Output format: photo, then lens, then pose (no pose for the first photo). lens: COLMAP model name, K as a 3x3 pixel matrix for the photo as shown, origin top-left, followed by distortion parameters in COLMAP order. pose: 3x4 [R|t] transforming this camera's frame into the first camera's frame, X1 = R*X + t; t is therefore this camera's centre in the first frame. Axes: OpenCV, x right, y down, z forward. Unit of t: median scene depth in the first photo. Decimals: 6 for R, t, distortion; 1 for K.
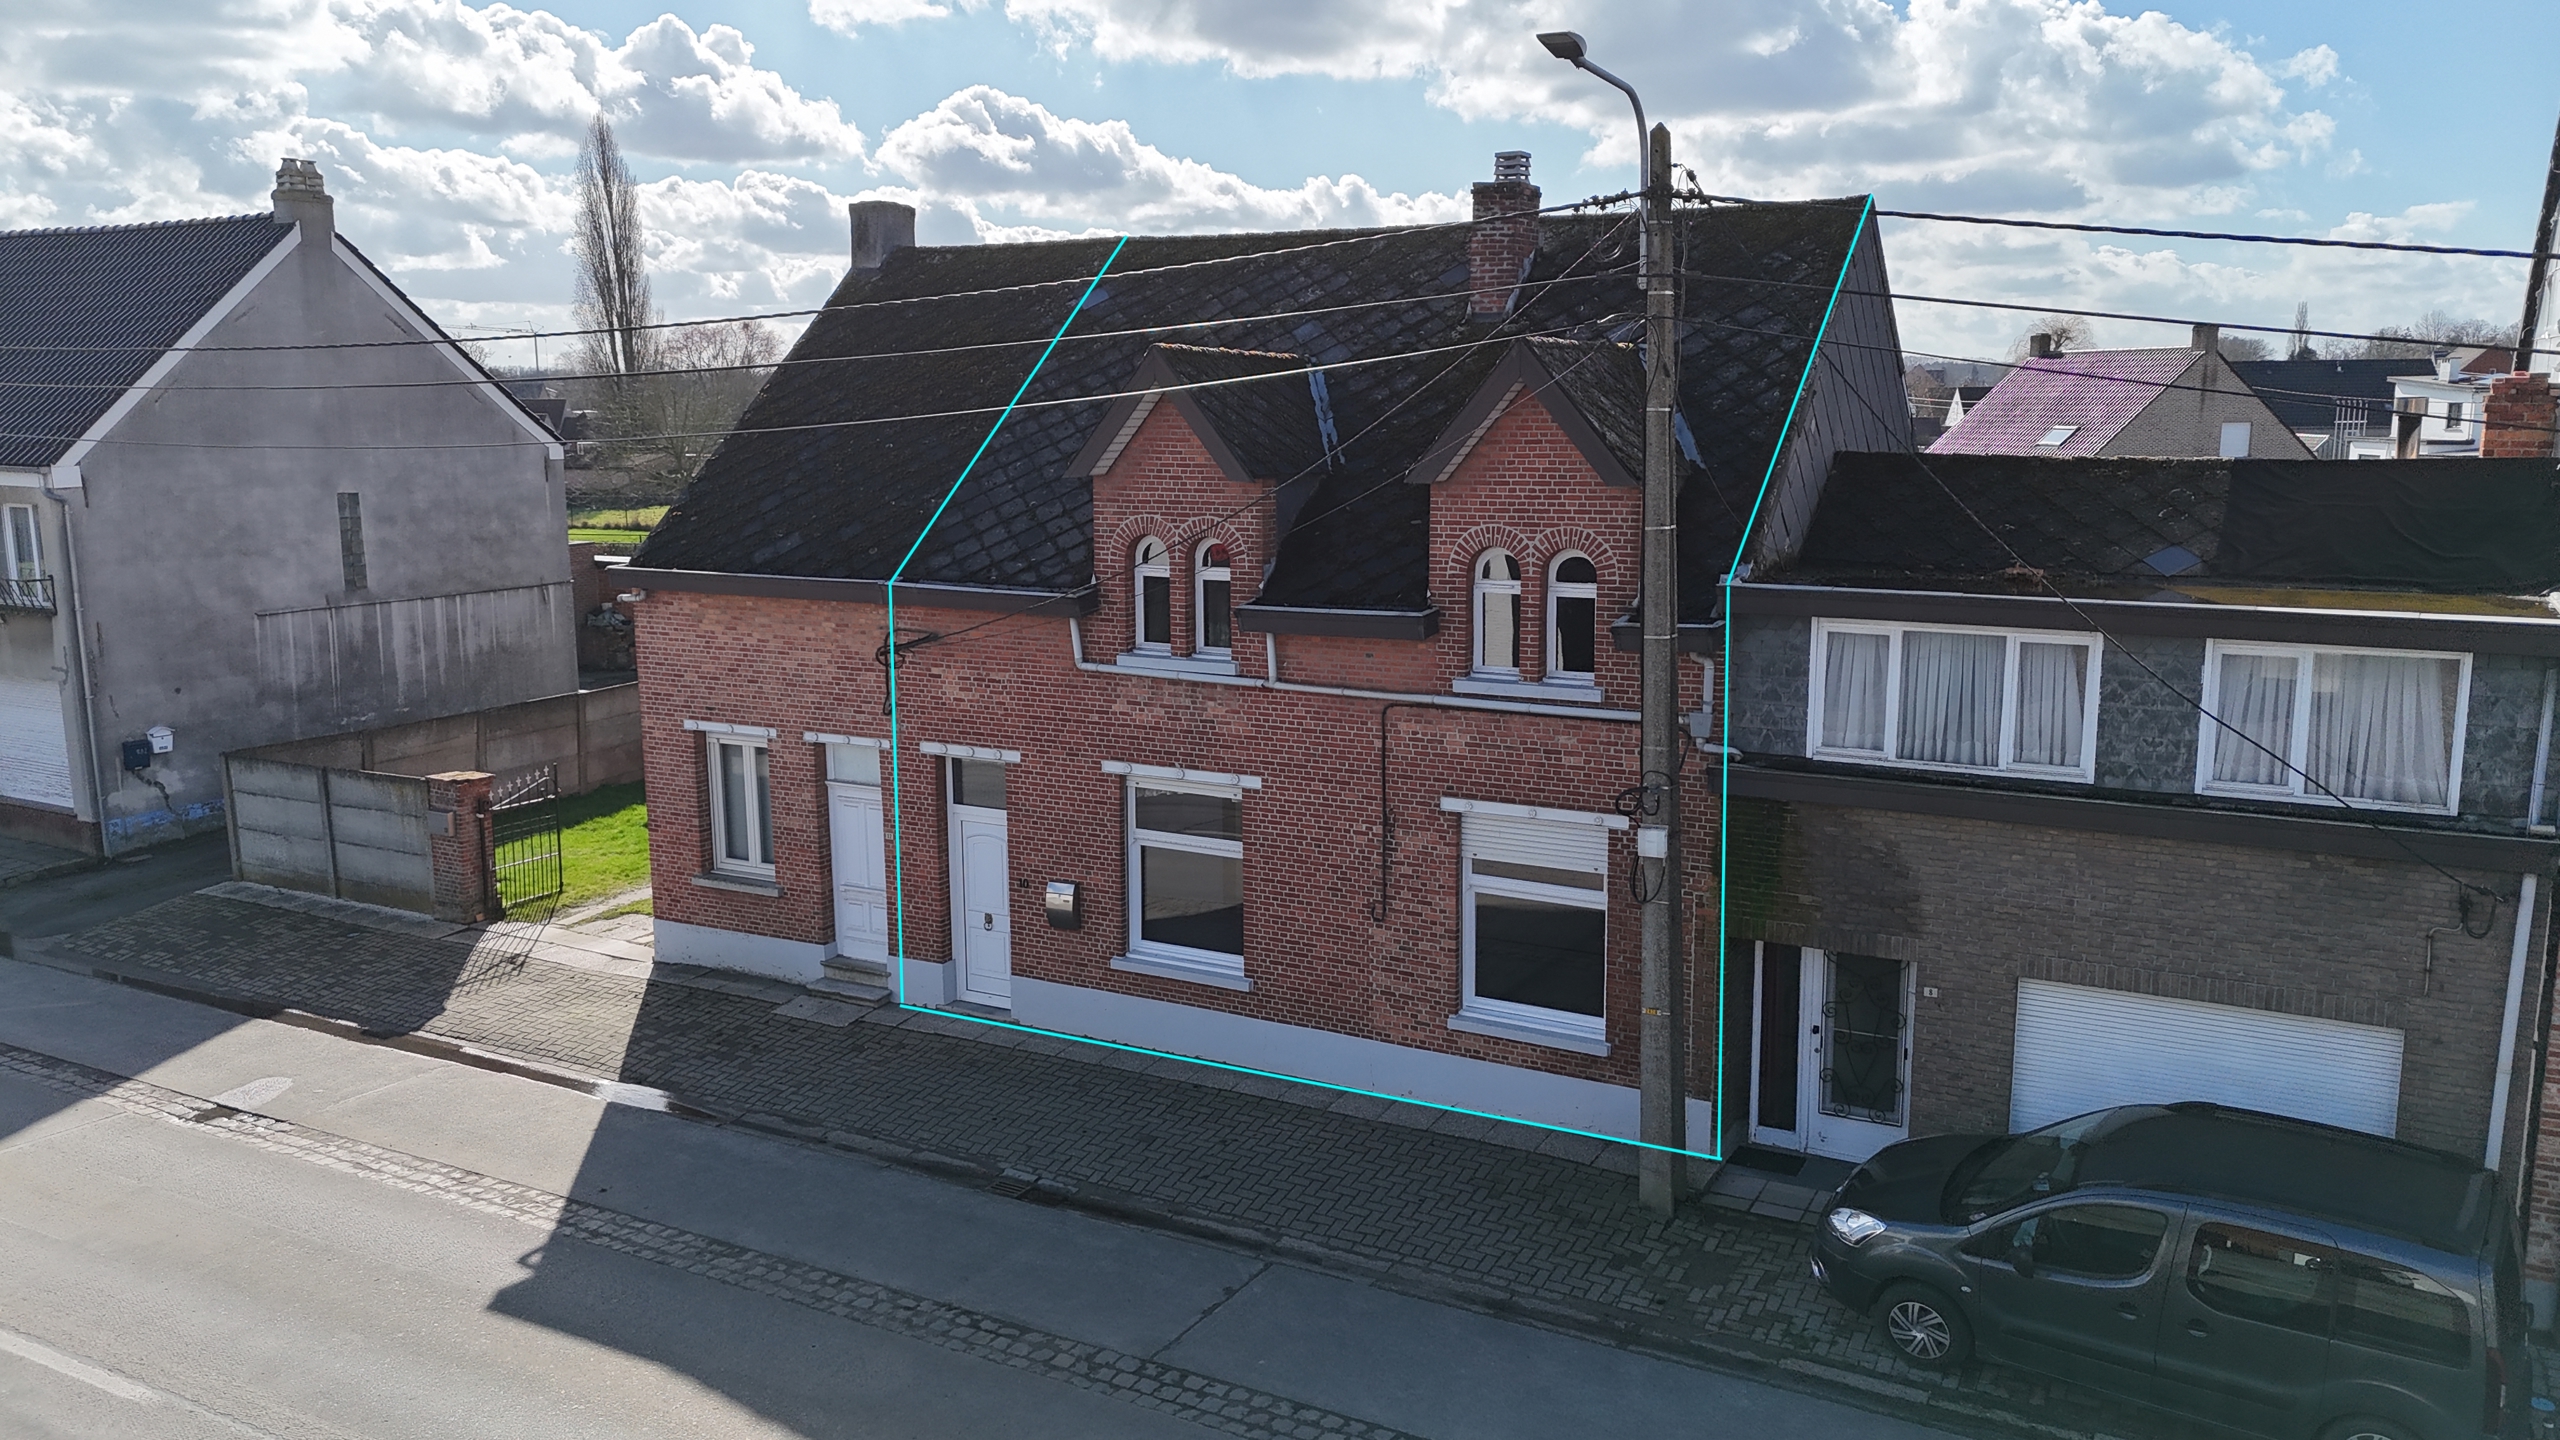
lens RADIAL K [[1884.8, 0, 1240.8], [0, 1884.8, 723.5], [0, 0, 1]] dist [0.098207, -0.122601]
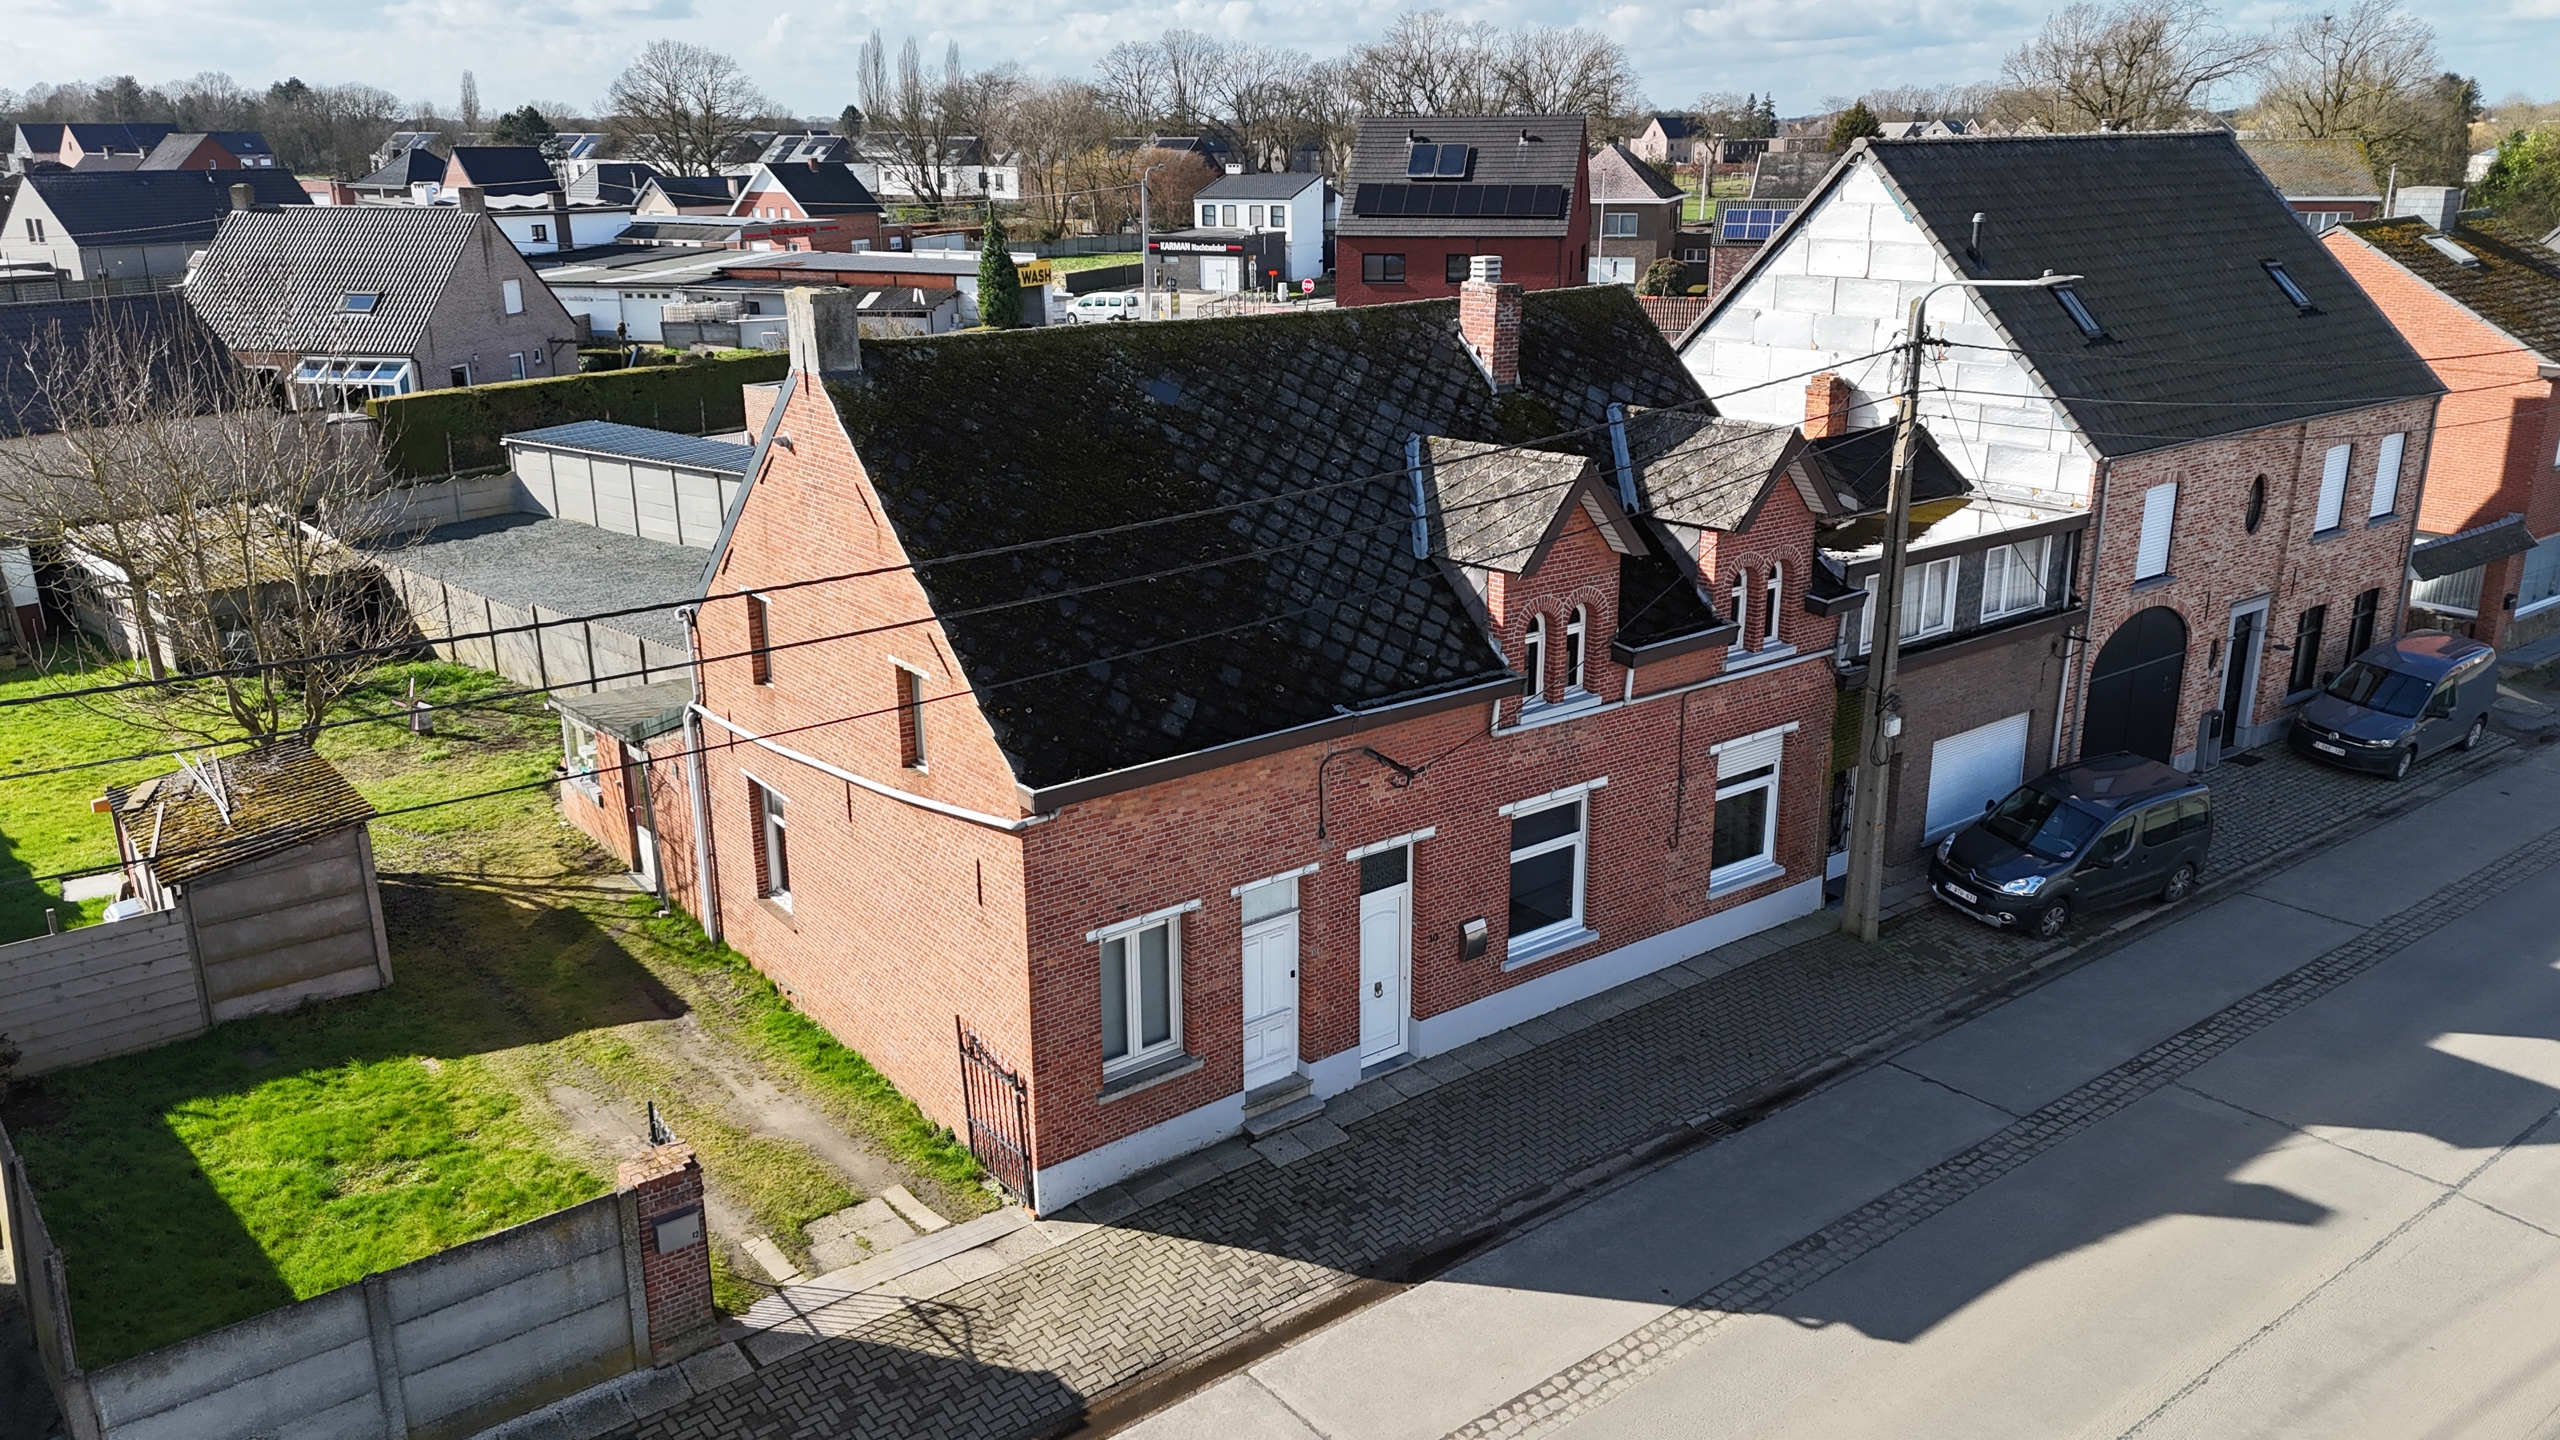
lens RADIAL K [[1884.8, 0, 1240.8], [0, 1884.8, 723.5], [0, 0, 1]] dist [0.098207, -0.122601]
pose [[0.388825, -0.266706, 0.881864, -1.117712], [0.168148, 0.961649, 0.216697, -0.301294], [-0.905838, 0.064026, 0.418759, 0.623561]]
